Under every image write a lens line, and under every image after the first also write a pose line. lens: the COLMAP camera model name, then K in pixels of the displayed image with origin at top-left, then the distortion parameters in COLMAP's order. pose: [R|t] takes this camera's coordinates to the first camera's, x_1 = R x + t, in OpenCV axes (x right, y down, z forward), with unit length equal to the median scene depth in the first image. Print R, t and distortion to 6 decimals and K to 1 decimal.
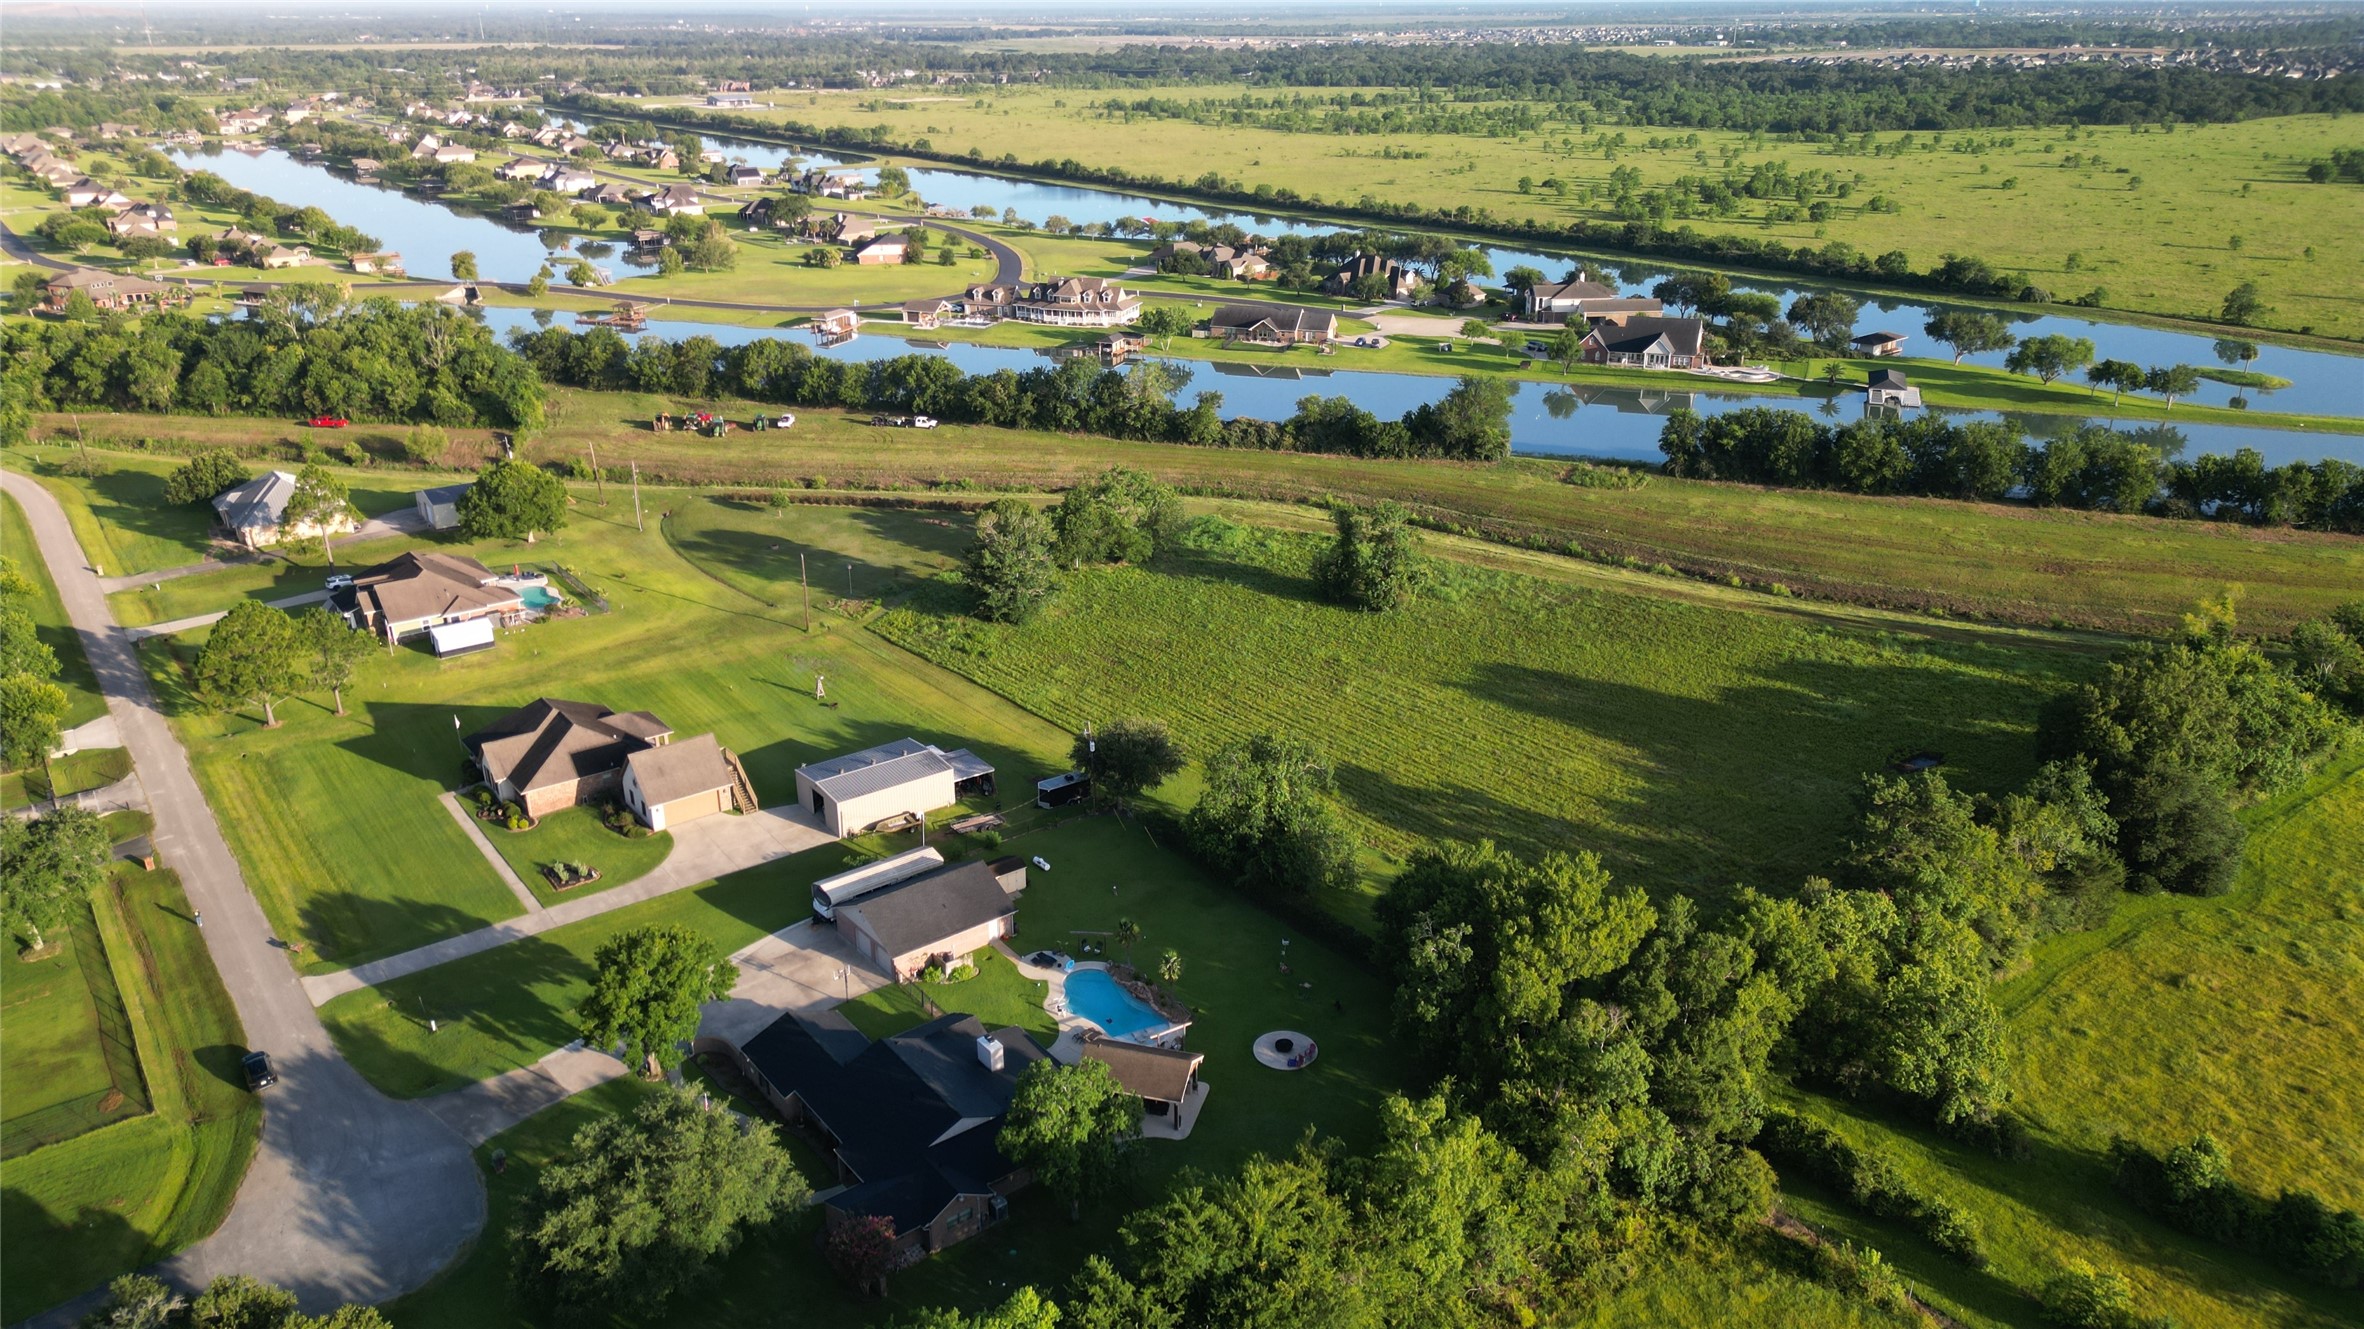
lens RADIAL K [[1603.6, 0, 1191.2], [0, 1603.6, 732.3], [0, 0, 1]] dist [0.075098, -0.074012]
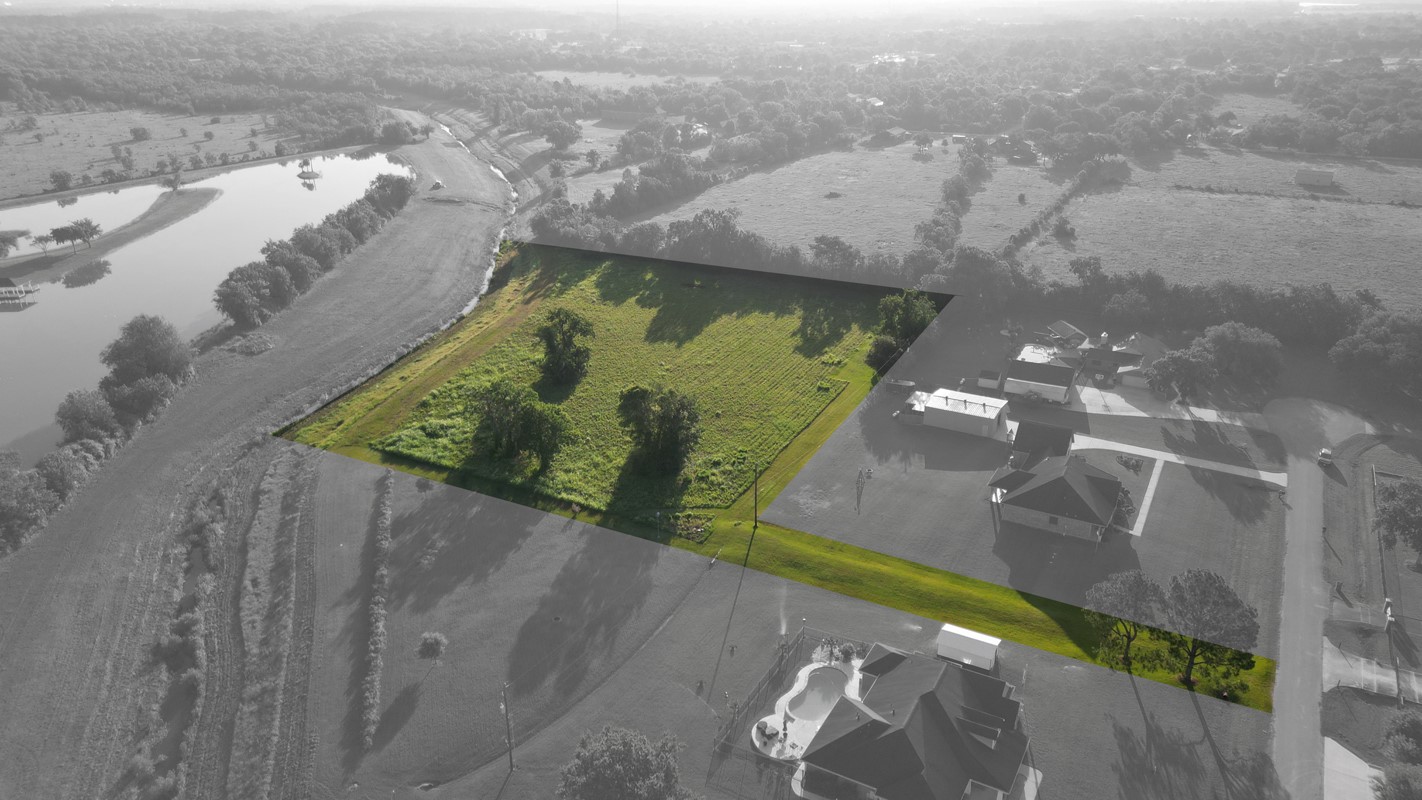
lens RADIAL K [[987.1, 0, 711.0], [0, 987.1, 400.0], [0, 0, 1]] dist [0.072669, -0.056624]
pose [[-0.396417, -0.343161, 0.851525, -0.676364], [0.381179, 0.782269, 0.492705, -0.420288], [-0.835198, 0.519900, -0.179298, 0.930638]]
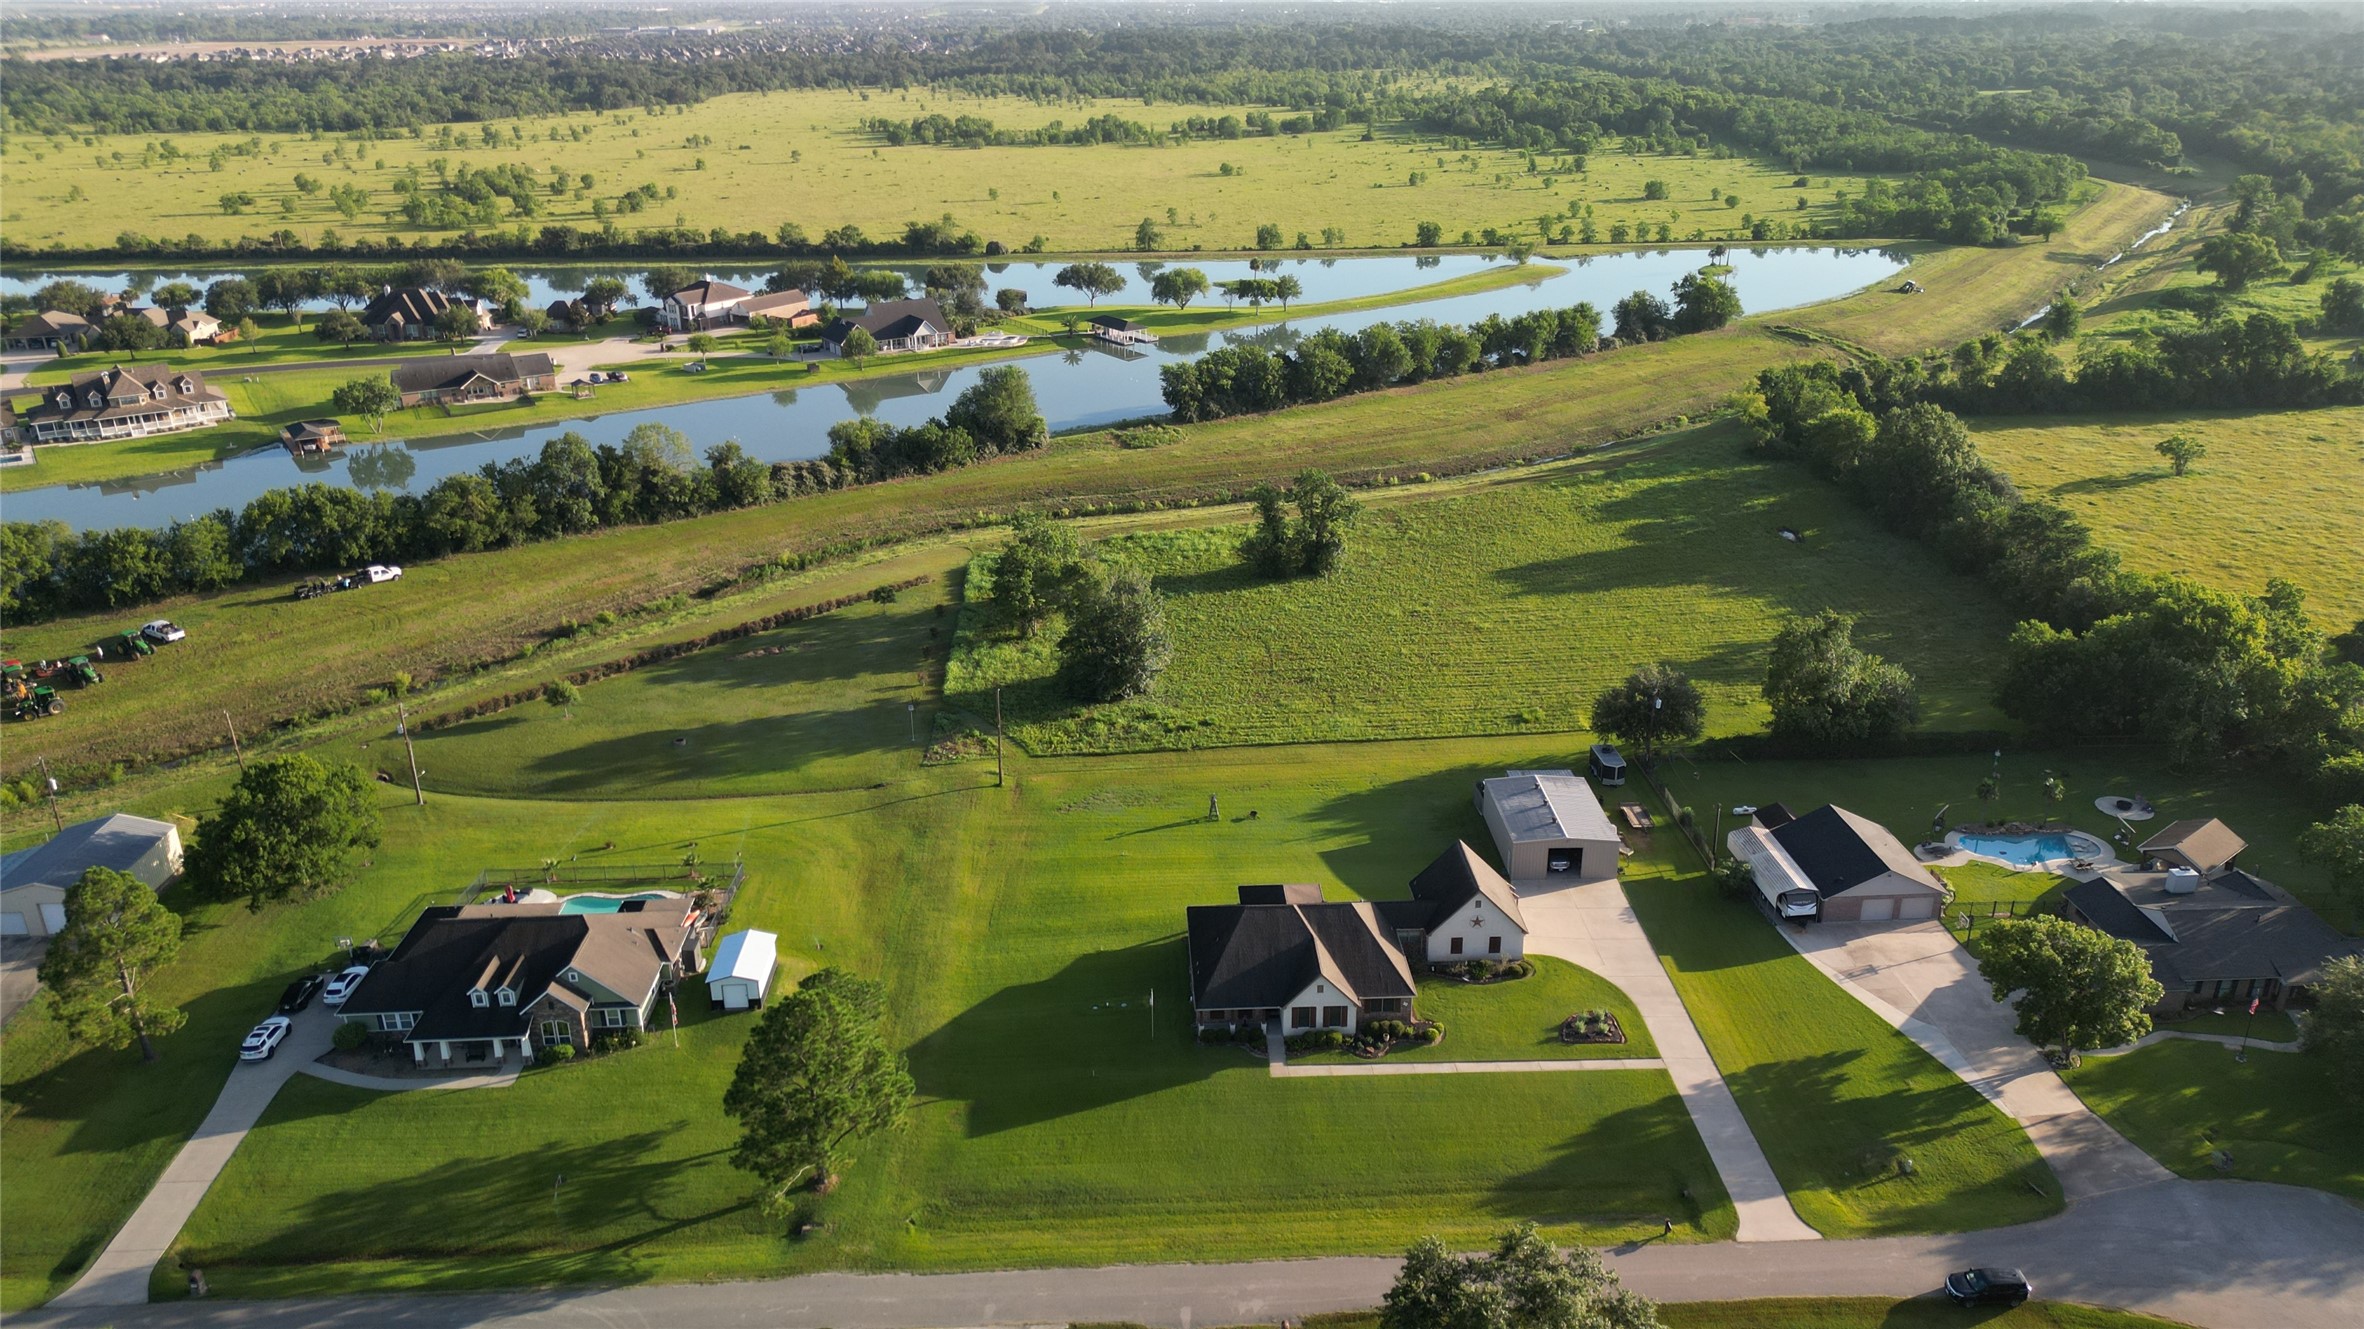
lens RADIAL K [[1641.0, 0, 1182.0], [0, 1641.0, 664.5], [0, 0, 1]] dist [0.072669, -0.056624]
pose [[0.579341, -0.308298, 0.754531, -0.650562], [0.336982, 0.933485, 0.122677, -0.156121], [-0.742164, 0.183192, 0.644697, 0.340268]]
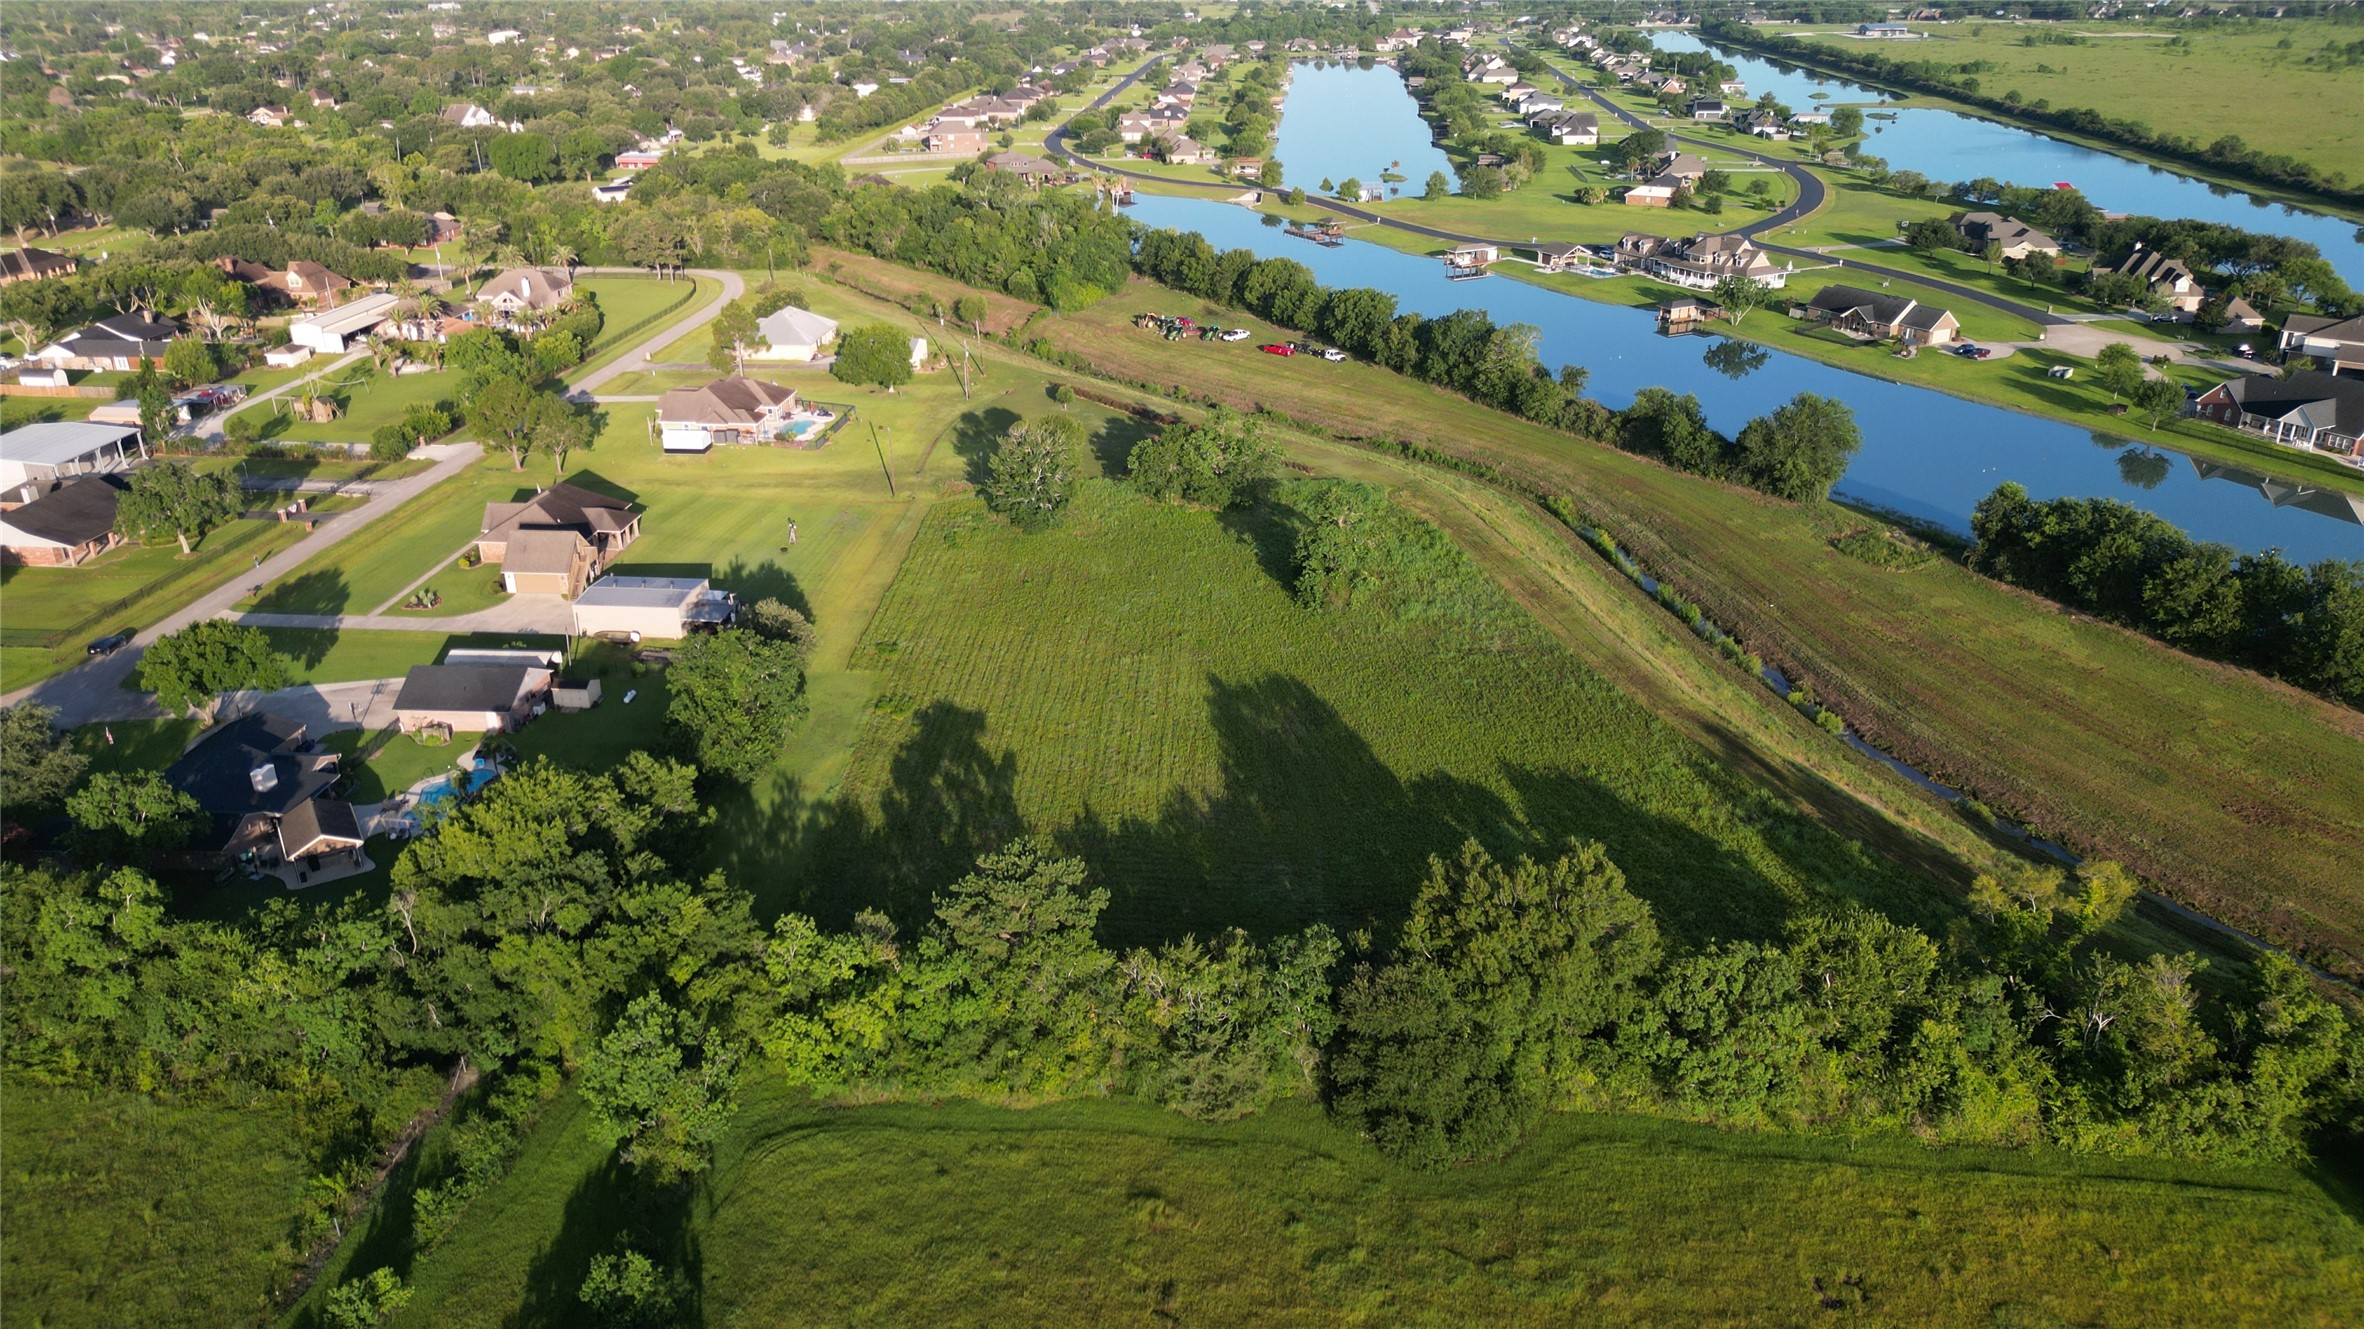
lens RADIAL K [[1628.2, 0, 1182.0], [0, 1628.2, 664.5], [0, 0, 1]] dist [0.056791, -0.052005]
pose [[0.740057, 0.271293, -0.615399, 0.556116], [-0.271061, 0.957739, 0.096242, -0.096743], [0.615501, 0.095586, 0.782318, 0.190867]]
